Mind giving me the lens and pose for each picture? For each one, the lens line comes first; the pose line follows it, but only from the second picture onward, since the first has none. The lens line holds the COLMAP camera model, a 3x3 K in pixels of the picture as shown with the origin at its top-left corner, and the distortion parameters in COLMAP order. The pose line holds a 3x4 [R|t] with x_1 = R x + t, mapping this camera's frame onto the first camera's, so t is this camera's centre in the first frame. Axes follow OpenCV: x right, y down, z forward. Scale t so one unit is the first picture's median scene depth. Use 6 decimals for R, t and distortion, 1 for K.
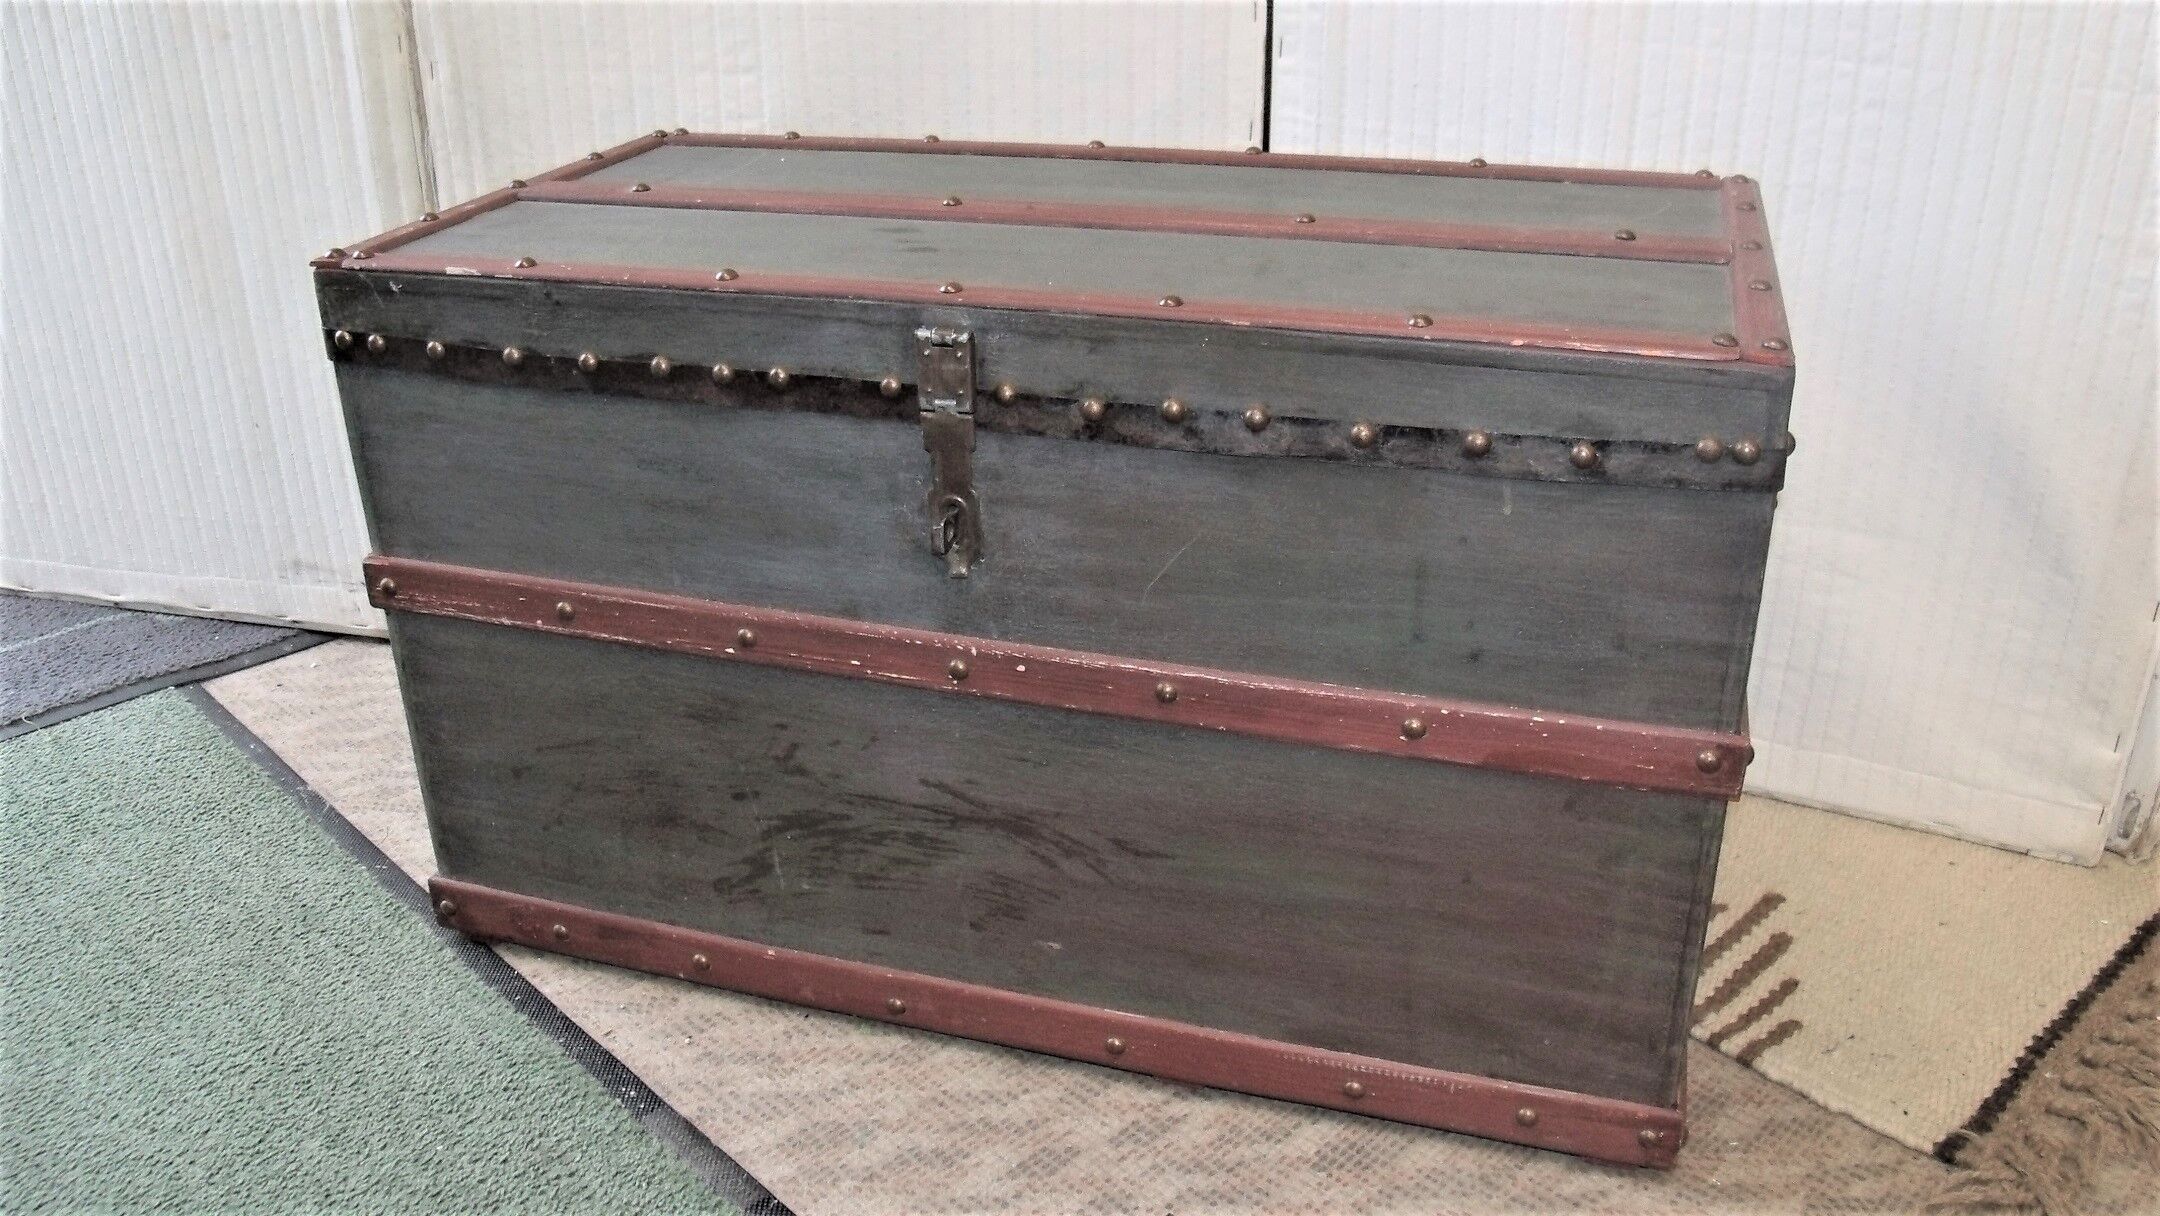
lens RADIAL K [[1758.6, 0, 1093.9], [0, 1758.6, 556.1], [0, 0, 1]] dist [-0.111245, 0.067936]
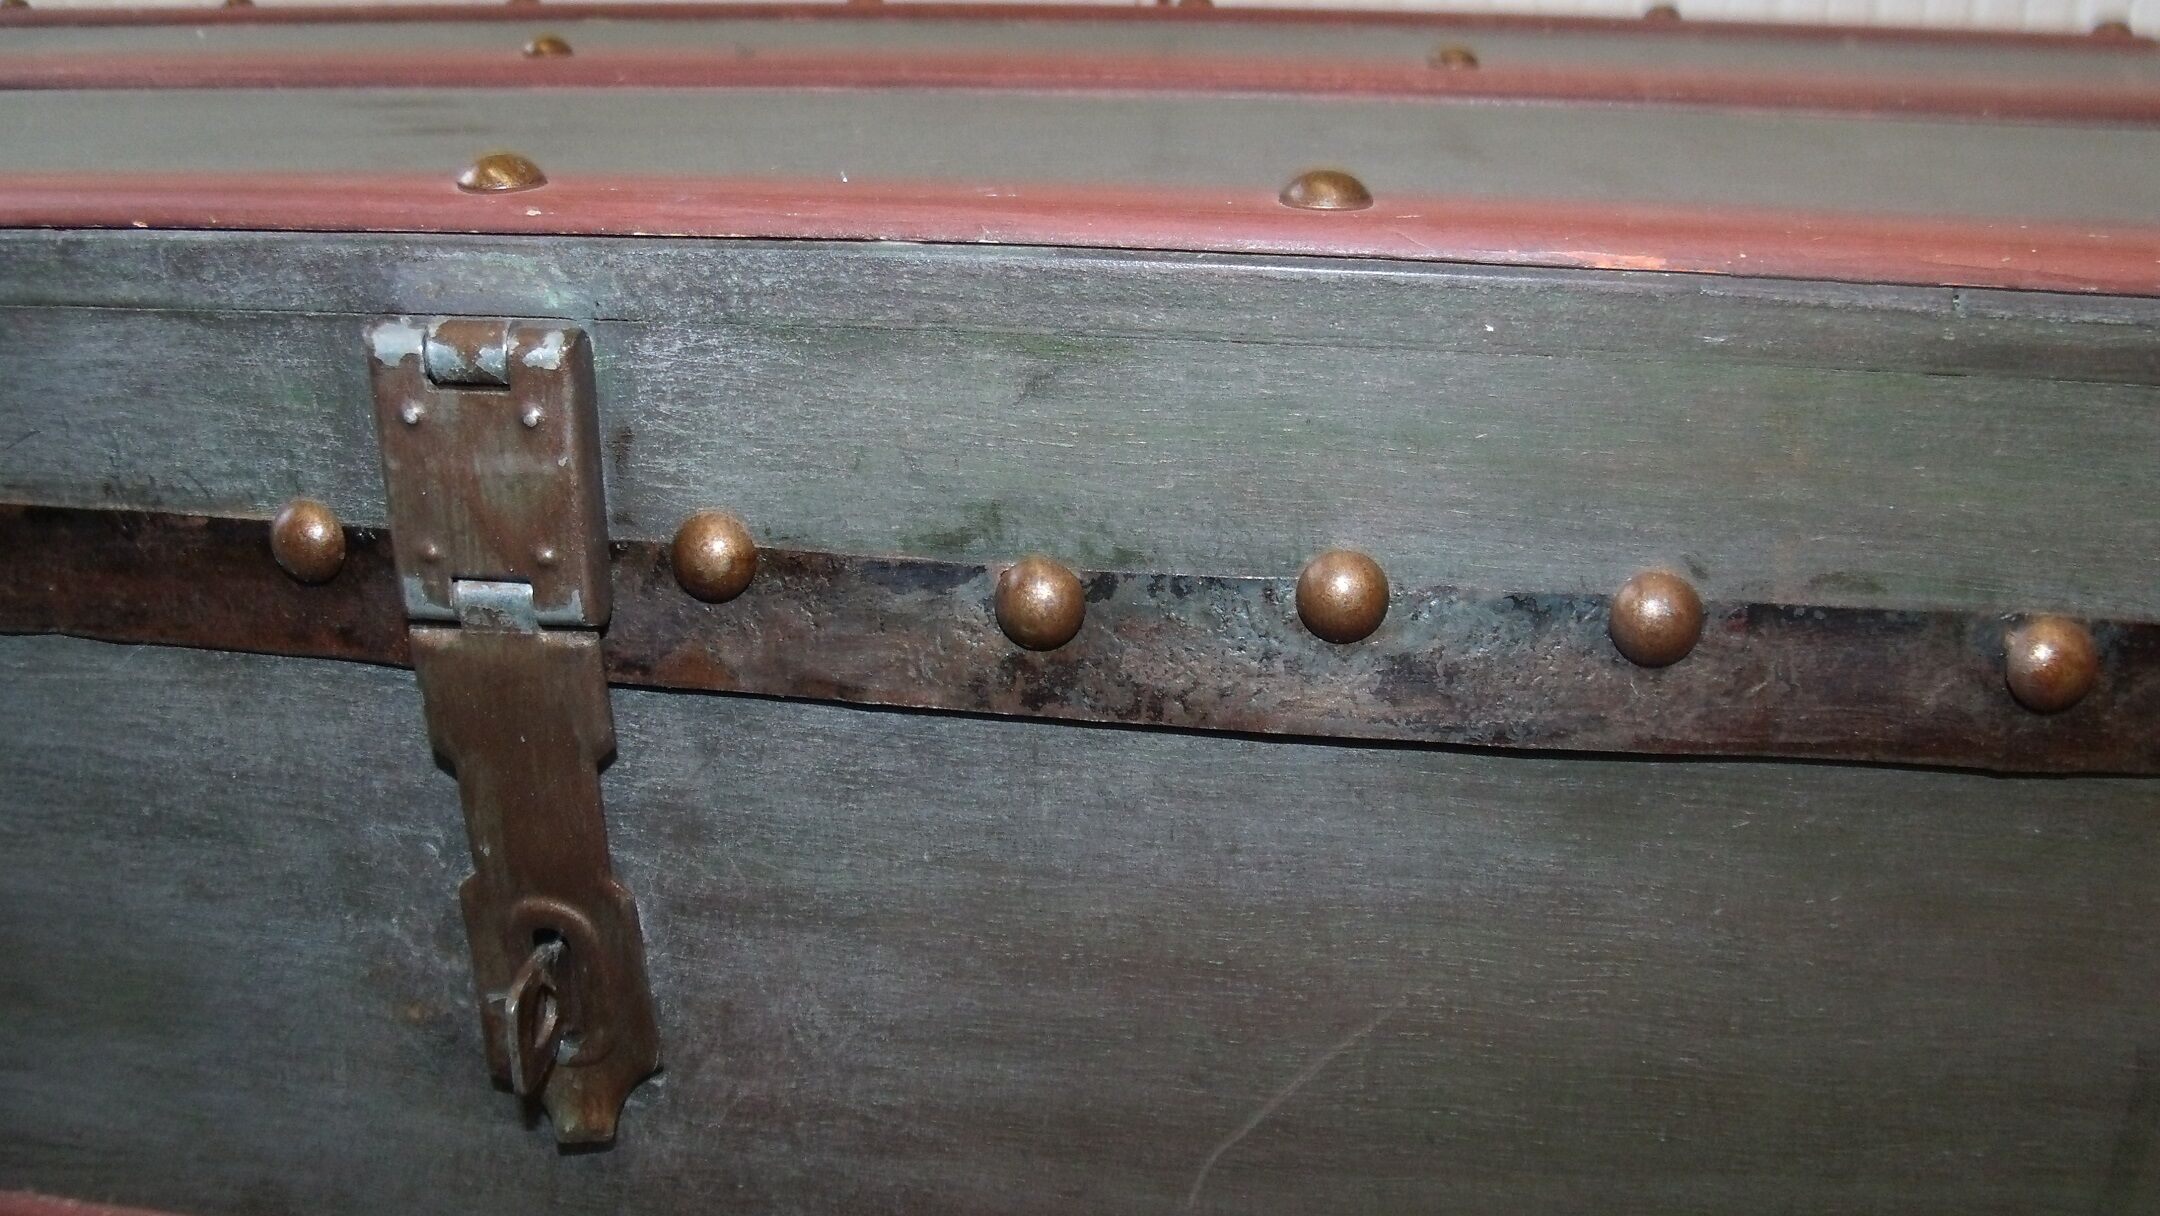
lens RADIAL K [[1758.6, 0, 1089.7], [0, 1758.6, 588.7], [0, 0, 1]] dist [-0.111245, 0.067936]
pose [[0.983802, -0.042408, 0.174170, -0.035700], [0.047981, 0.998458, -0.027906, -0.067737], [-0.172718, 0.035811, 0.984320, 0.637018]]
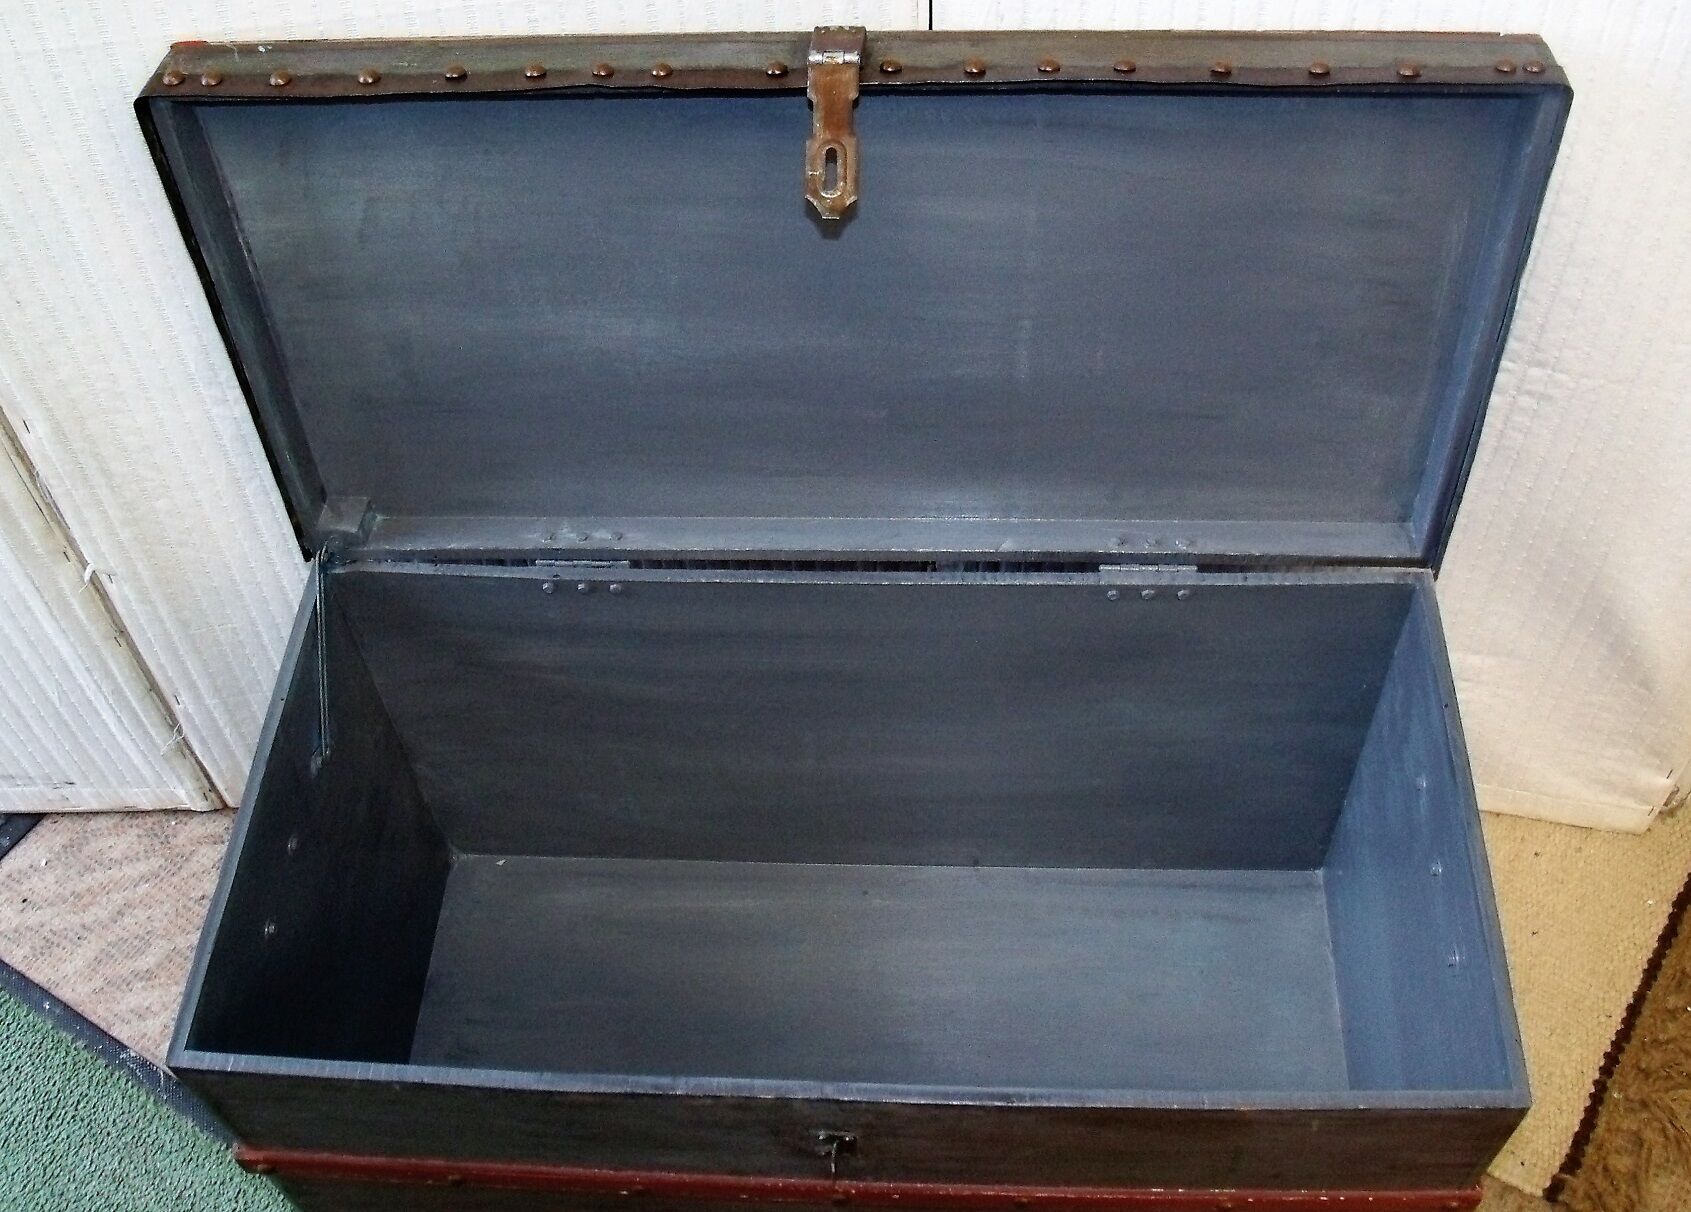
lens RADIAL K [[1741.2, 0, 911.2], [0, 1741.2, 565.4], [0, 0, 1]] dist [-0.076455, 0.000000]
pose [[0.967725, -0.195921, 0.158503, -0.126674], [0.103973, 0.883334, 0.457068, -0.788755], [-0.229560, -0.425836, 0.875195, 0.114157]]
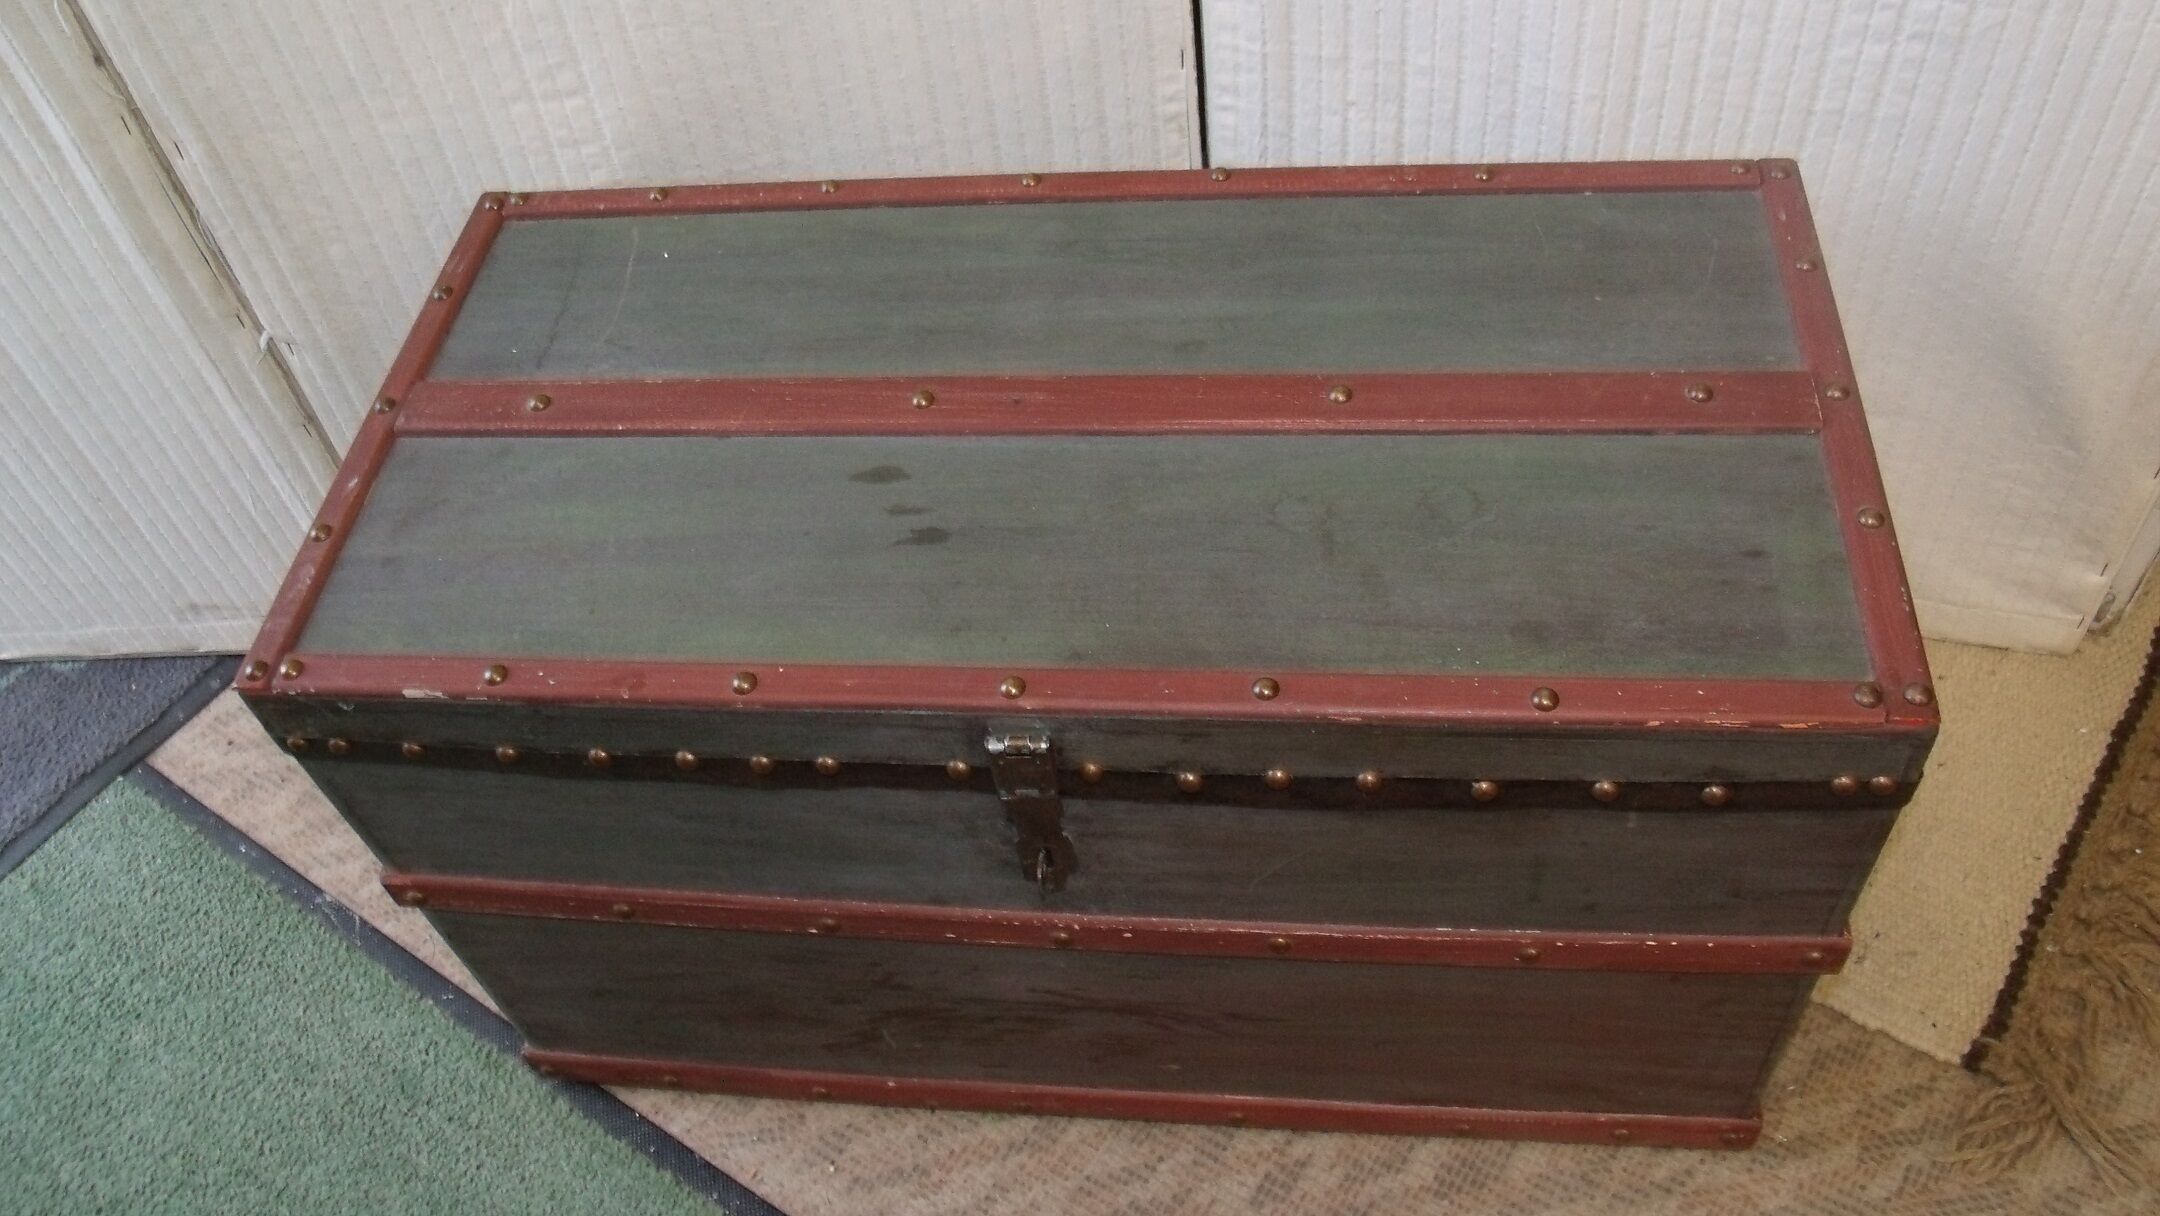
lens RADIAL K [[1758.6, 0, 1093.0], [0, 1758.6, 562.7], [0, 0, 1]] dist [-0.111245, 0.067936]
pose [[0.976525, -0.206268, 0.062068, -0.074433], [0.161503, 0.891780, 0.422663, -0.517554], [-0.142533, -0.402717, 0.904159, 0.184199]]
